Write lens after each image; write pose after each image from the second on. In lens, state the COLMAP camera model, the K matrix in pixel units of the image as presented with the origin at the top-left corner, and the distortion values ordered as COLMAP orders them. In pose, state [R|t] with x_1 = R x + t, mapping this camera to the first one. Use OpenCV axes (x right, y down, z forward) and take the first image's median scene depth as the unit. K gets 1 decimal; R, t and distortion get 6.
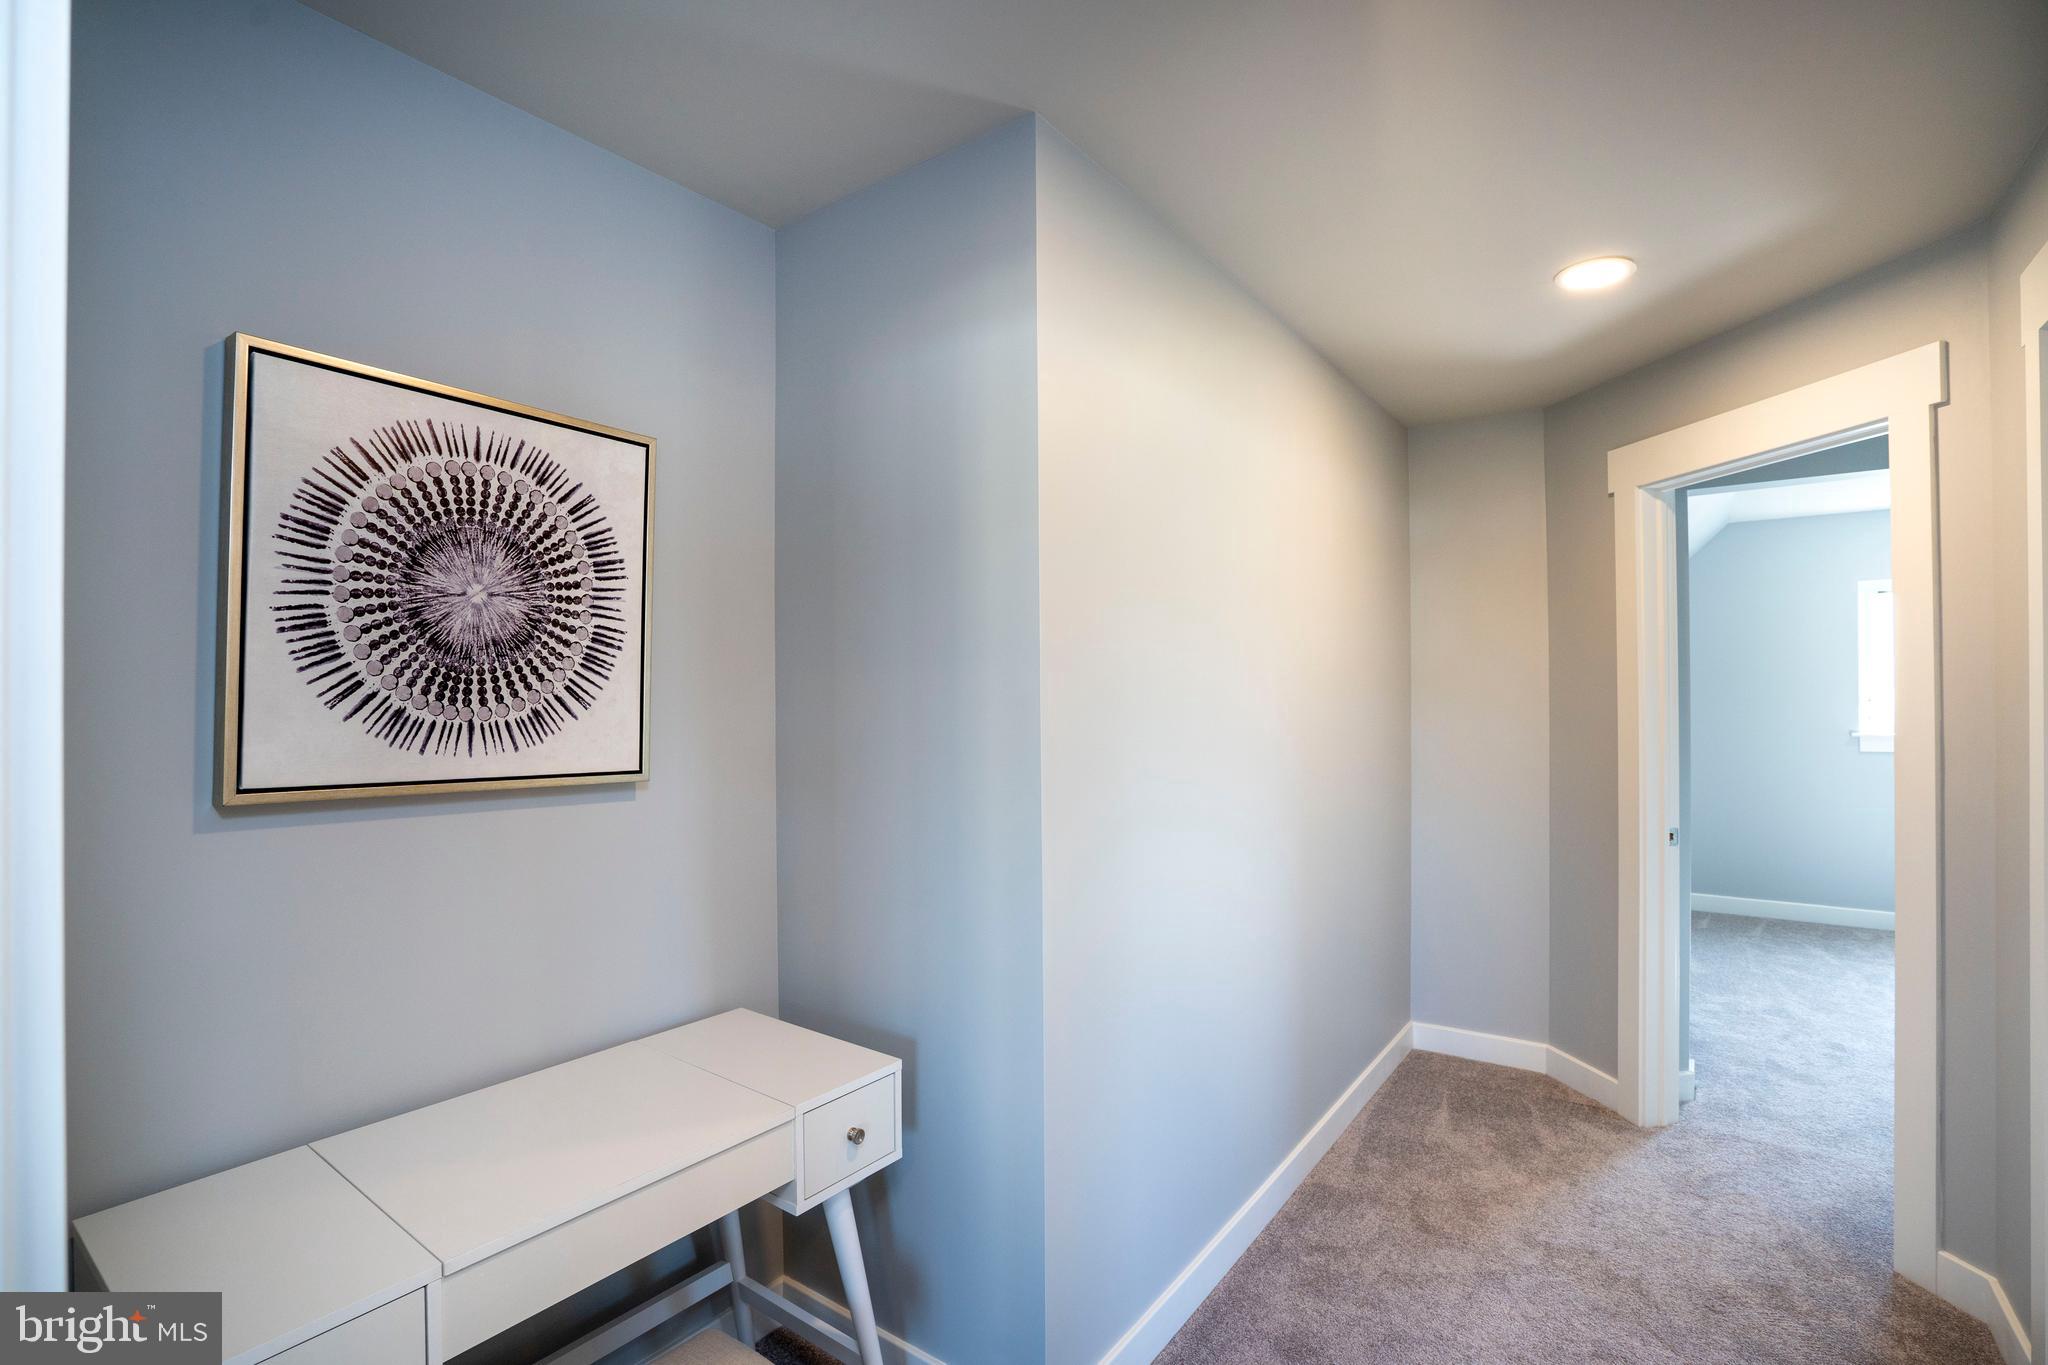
lens RADIAL K [[945.2, 0, 1023.4], [0, 945.2, 680.7], [0, 0, 1]] dist [-0.054366, 0.018352]
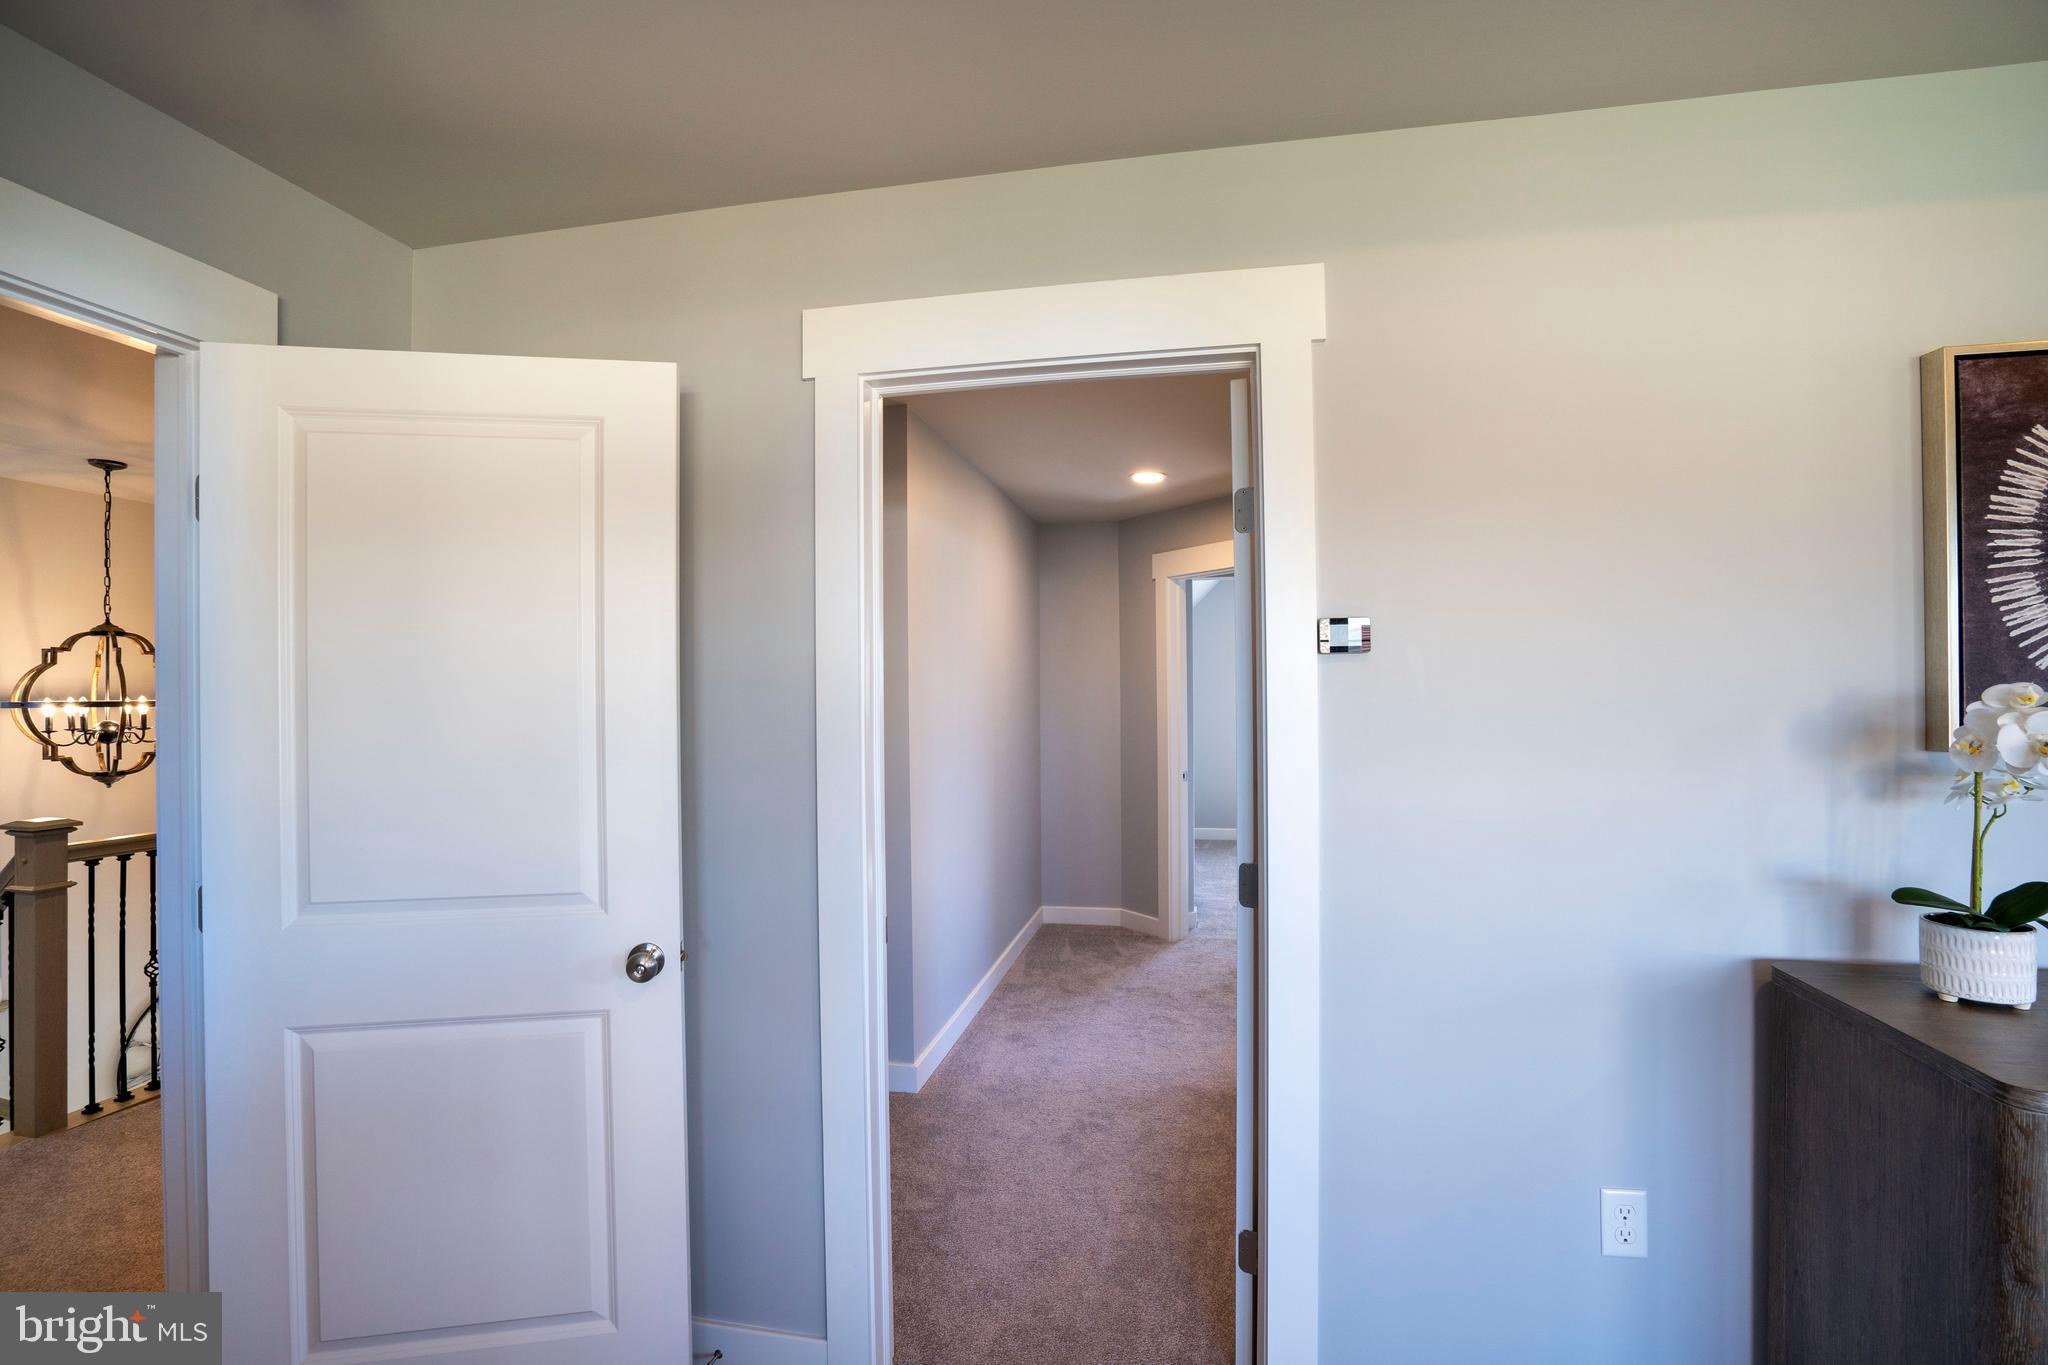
lens RADIAL K [[945.2, 0, 1015.7], [0, 945.2, 683.3], [0, 0, 1]] dist [-0.054366, 0.018352]
pose [[0.911567, 0.000484, 0.411152, -0.350943], [-0.000521, 1.000000, -0.000021, -0.009797], [-0.411152, -0.000195, 0.911567, -0.540432]]
